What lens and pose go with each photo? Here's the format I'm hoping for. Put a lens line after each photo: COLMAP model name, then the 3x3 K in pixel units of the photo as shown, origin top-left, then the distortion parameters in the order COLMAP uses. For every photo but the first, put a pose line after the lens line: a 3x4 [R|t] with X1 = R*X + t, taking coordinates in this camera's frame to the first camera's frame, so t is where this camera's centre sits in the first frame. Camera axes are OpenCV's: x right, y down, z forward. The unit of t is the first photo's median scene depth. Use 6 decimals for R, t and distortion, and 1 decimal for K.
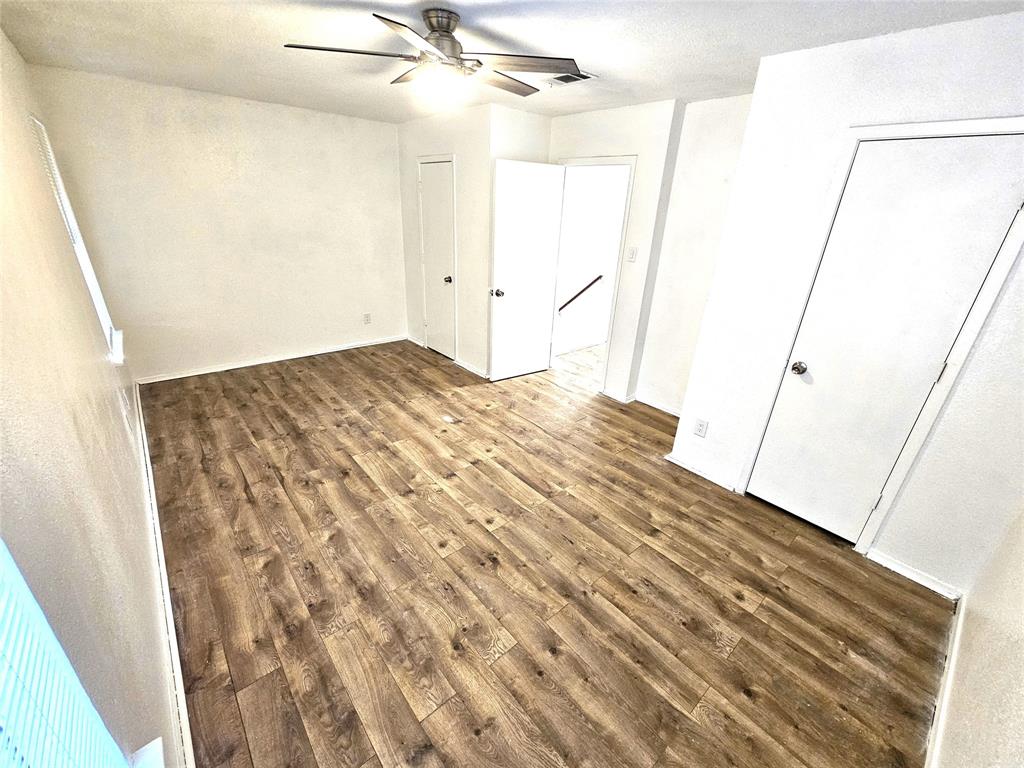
lens RADIAL K [[423.4, 0, 512.6], [0, 423.4, 379.9], [0, 0, 1]] dist [-0.001319, 0.002735]
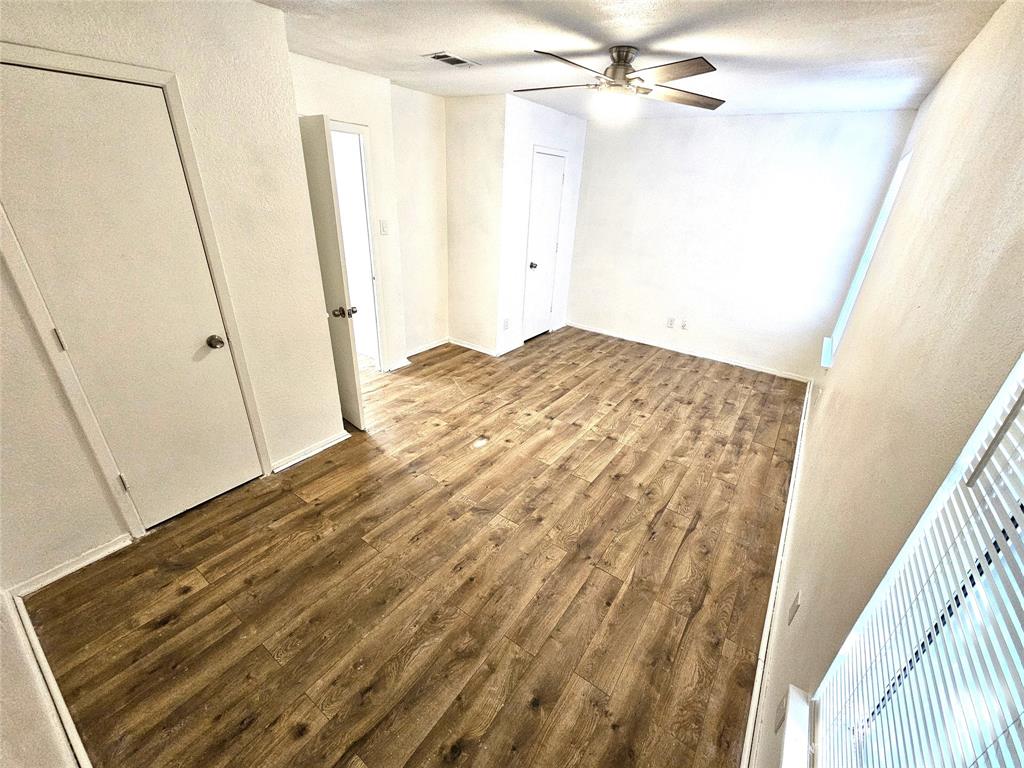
lens RADIAL K [[423.4, 0, 514.1], [0, 423.4, 392.1], [0, 0, 1]] dist [-0.001319, 0.002735]
pose [[-0.238347, -0.478360, 0.845200, -1.103602], [0.319793, 0.783089, 0.533389, -0.559785], [-0.917019, 0.397421, -0.033670, 1.190928]]
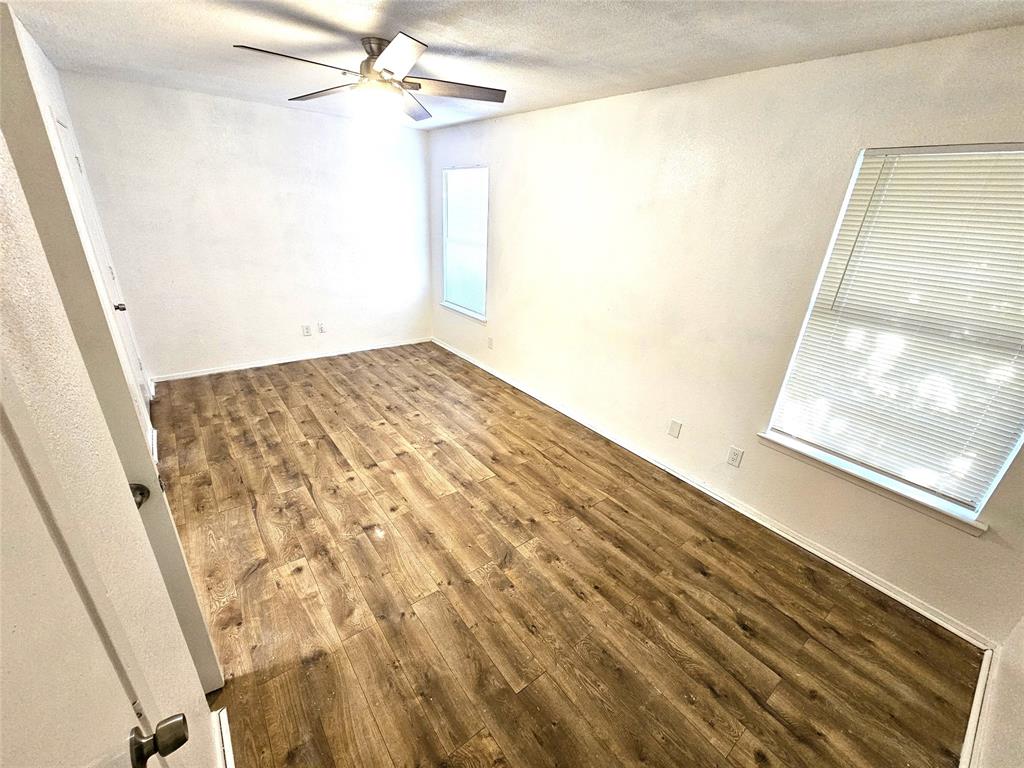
lens RADIAL K [[423.4, 0, 514.8], [0, 423.4, 384.8], [0, 0, 1]] dist [-0.001319, 0.002735]
pose [[-0.993375, -0.114917, 0.000023, -0.428491], [-0.080489, 0.695910, 0.713605, -0.722291], [-0.082021, 0.708875, -0.700549, 1.652974]]
